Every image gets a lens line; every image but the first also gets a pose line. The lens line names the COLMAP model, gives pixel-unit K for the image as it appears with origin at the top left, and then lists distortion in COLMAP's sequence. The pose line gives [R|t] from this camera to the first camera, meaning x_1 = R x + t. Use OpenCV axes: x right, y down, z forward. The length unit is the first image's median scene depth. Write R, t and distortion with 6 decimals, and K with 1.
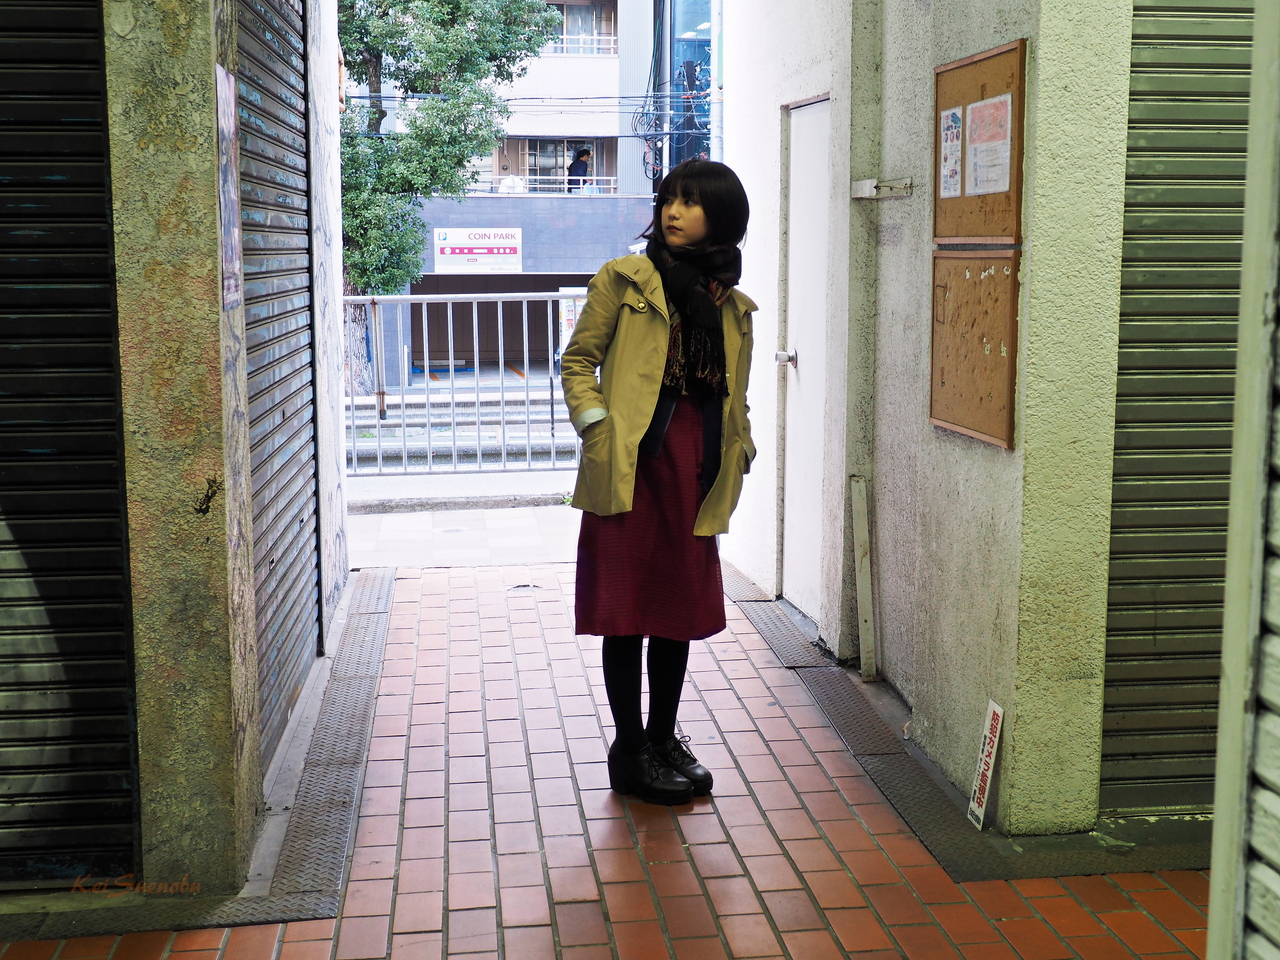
lens RADIAL K [[1691.3, 0, 640.0], [0, 1691.3, 480.0], [0, 0, 1]] dist [-0.065312, -0.000324]
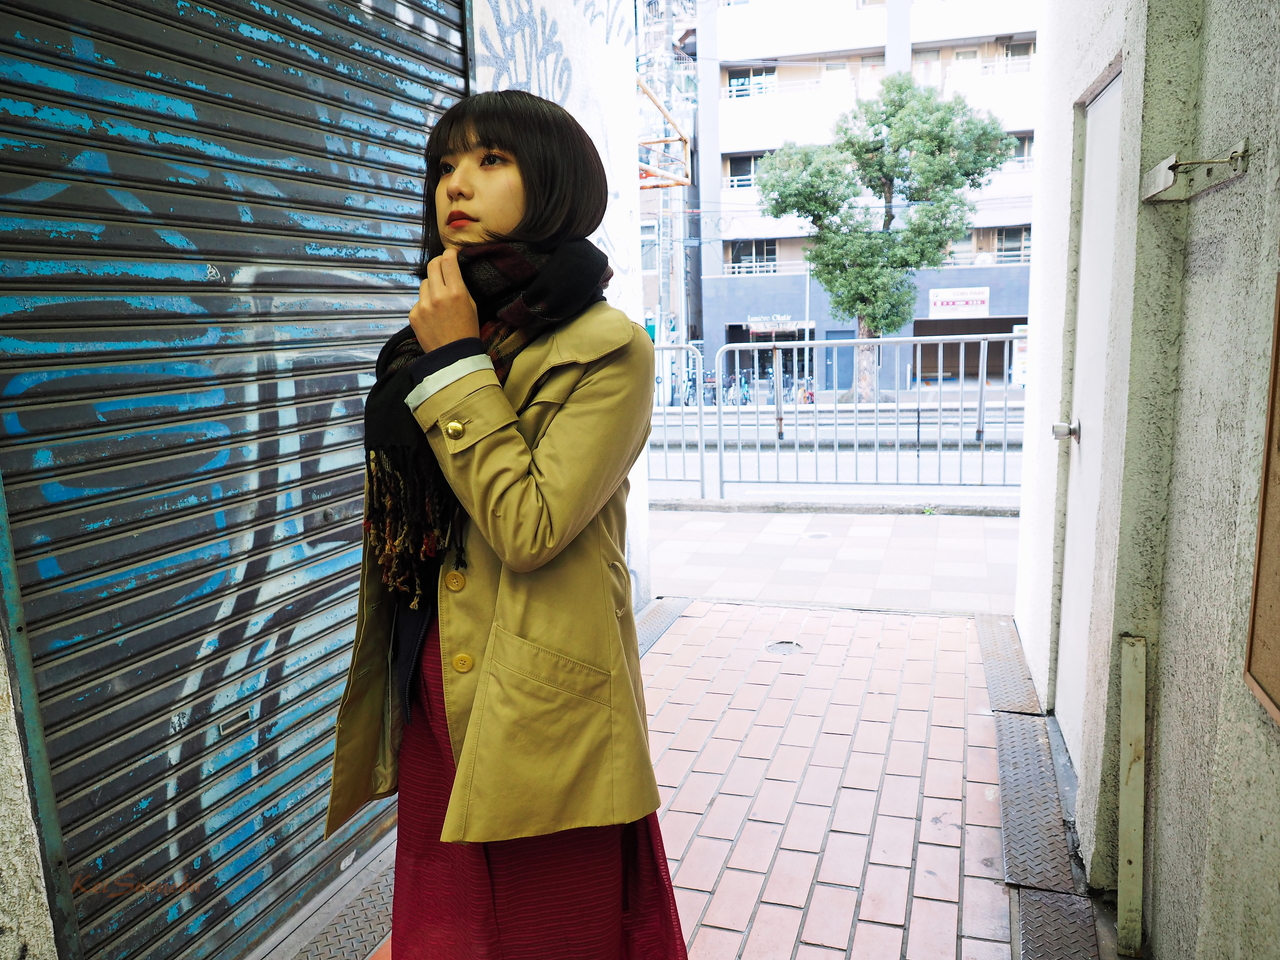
lens RADIAL K [[913.9, 0, 640.0], [0, 913.9, 480.0], [0, 0, 1]] dist [-0.024504, -0.001111]
pose [[0.895707, 0.048015, -0.442045, 0.059963], [-0.024819, 0.998001, 0.058113, -0.042624], [0.443952, -0.041081, 0.895108, 0.328926]]
